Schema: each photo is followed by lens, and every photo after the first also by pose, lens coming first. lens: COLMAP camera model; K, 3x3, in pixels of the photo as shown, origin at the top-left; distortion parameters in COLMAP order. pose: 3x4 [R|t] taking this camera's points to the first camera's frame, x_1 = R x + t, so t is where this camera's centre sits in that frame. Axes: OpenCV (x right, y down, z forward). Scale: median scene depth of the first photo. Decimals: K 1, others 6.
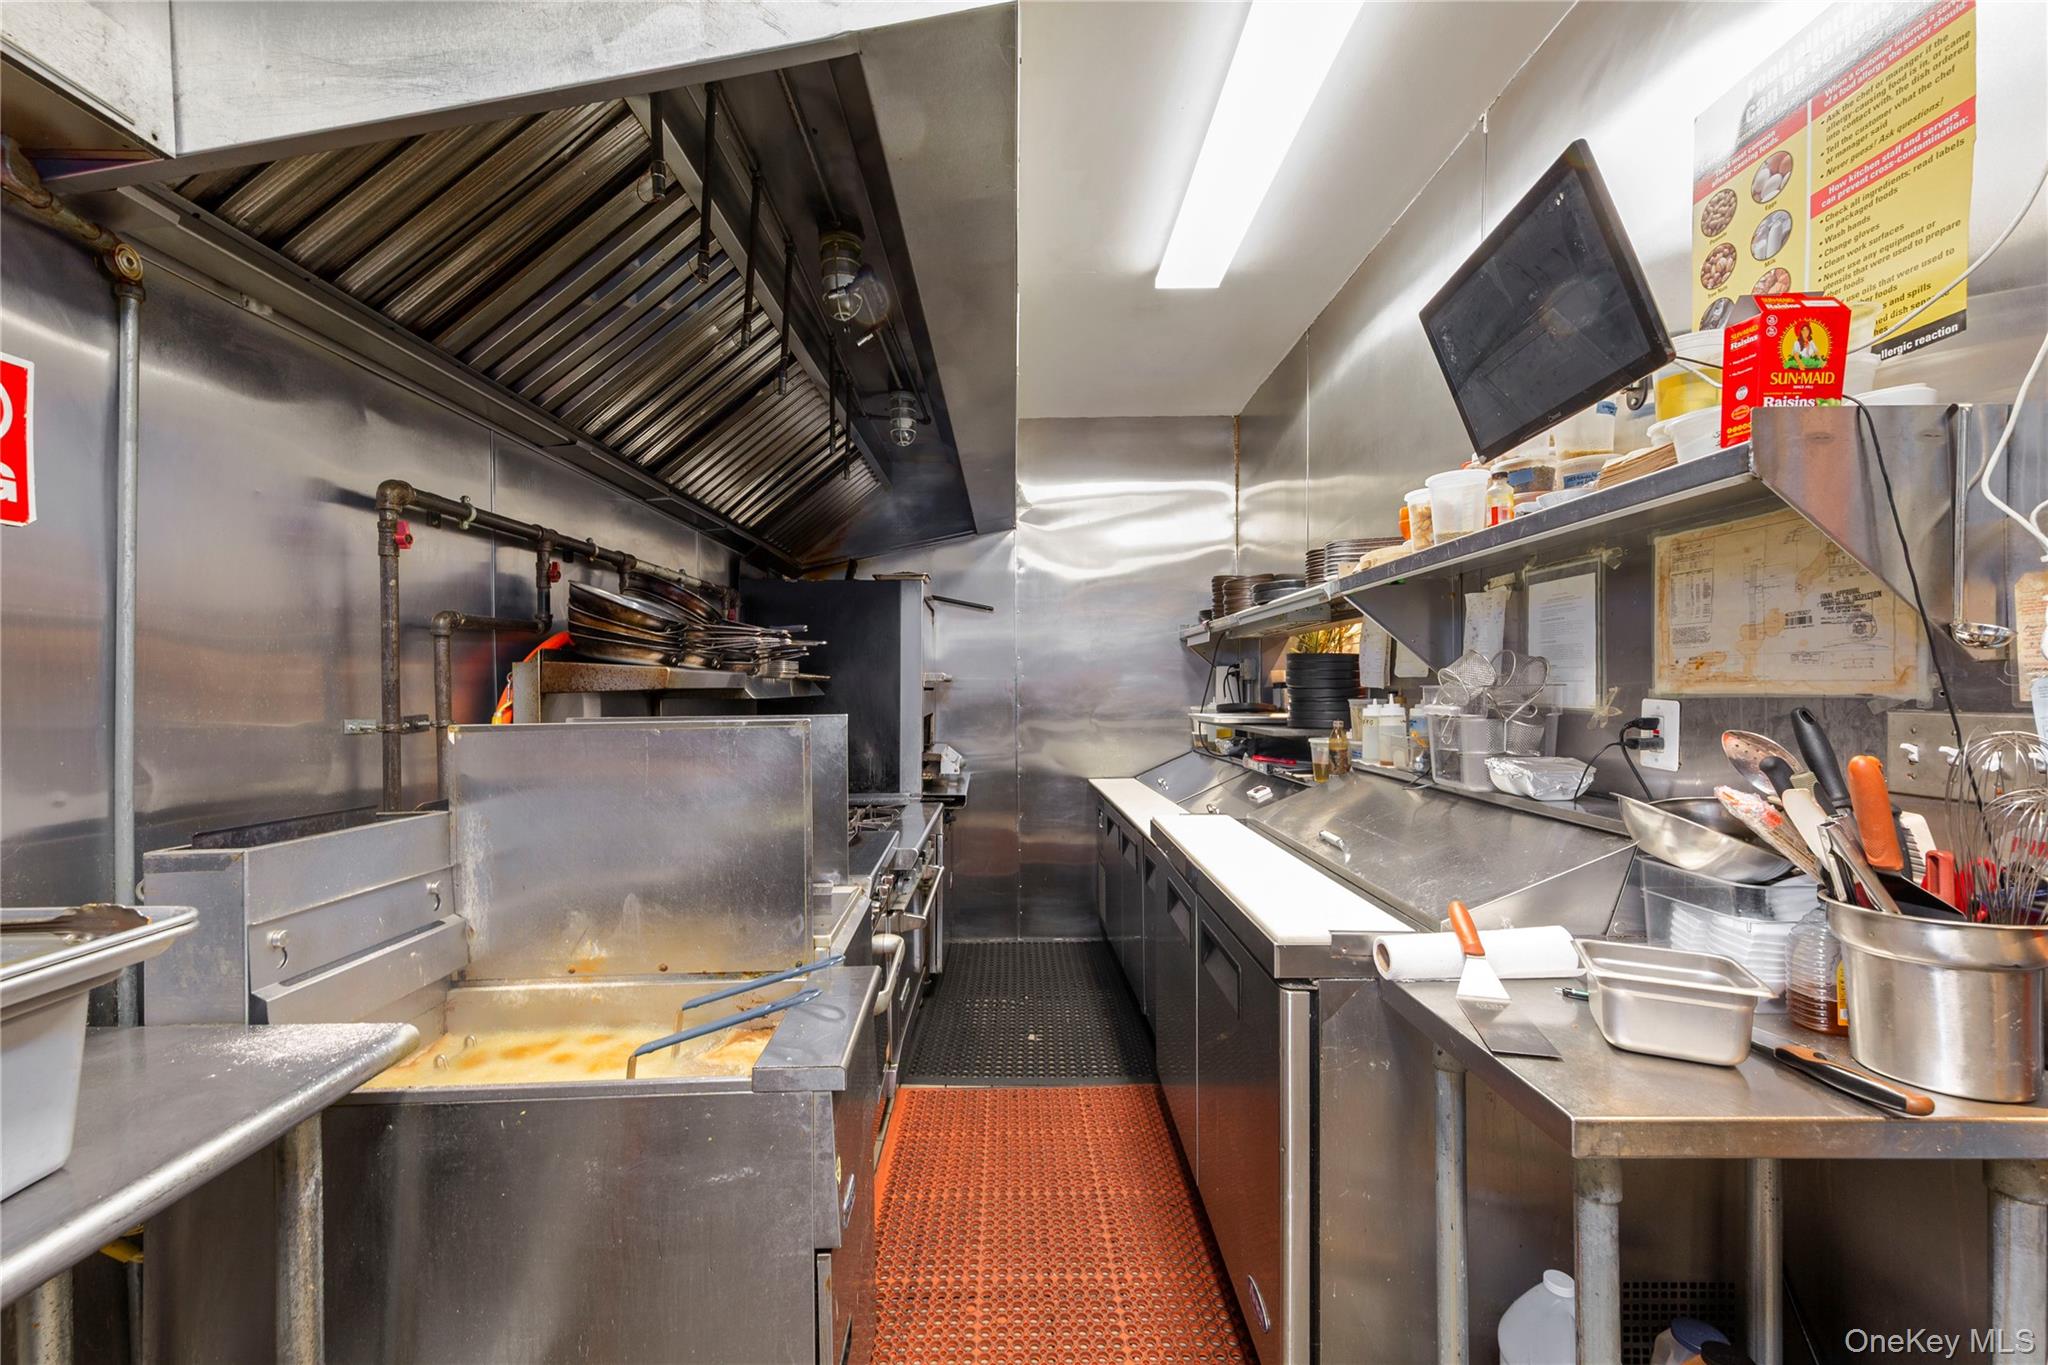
lens RADIAL K [[802.8, 0, 1021.4], [0, 802.8, 692.5], [0, 0, 1]] dist [0.002066, 0.000279]
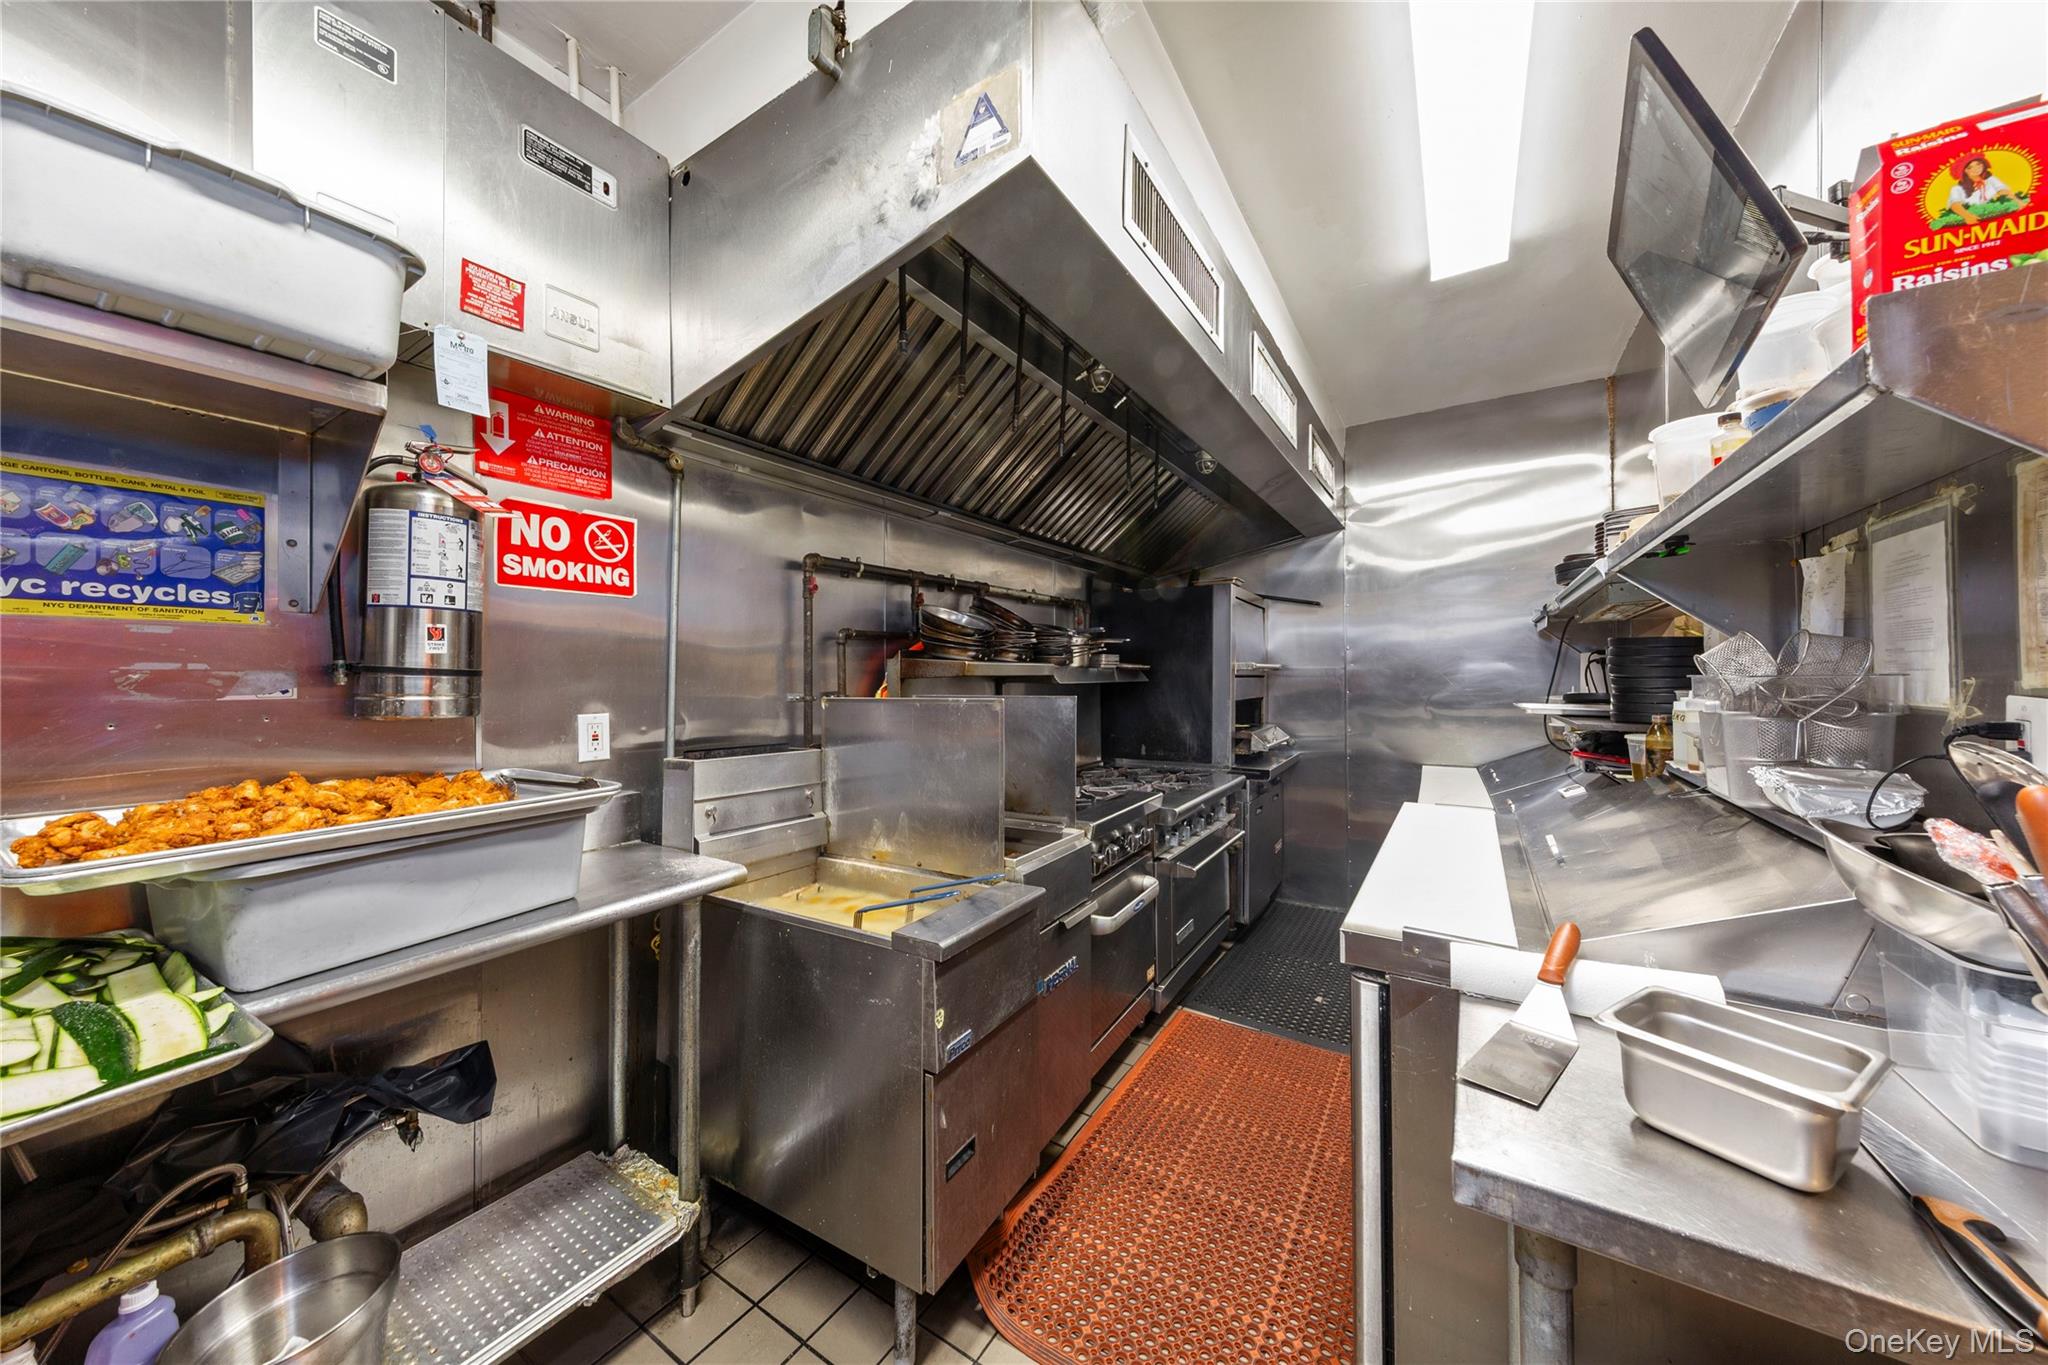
lens RADIAL K [[669.6, 0, 1038.7], [0, 669.6, 664.2], [0, 0, 1]] dist [-0.000450, -0.000150]
pose [[0.847490, -0.005737, -0.530781, 0.370700], [-0.005588, 0.999790, -0.019729, -0.003137], [0.530782, 0.019686, 0.847279, 0.057713]]
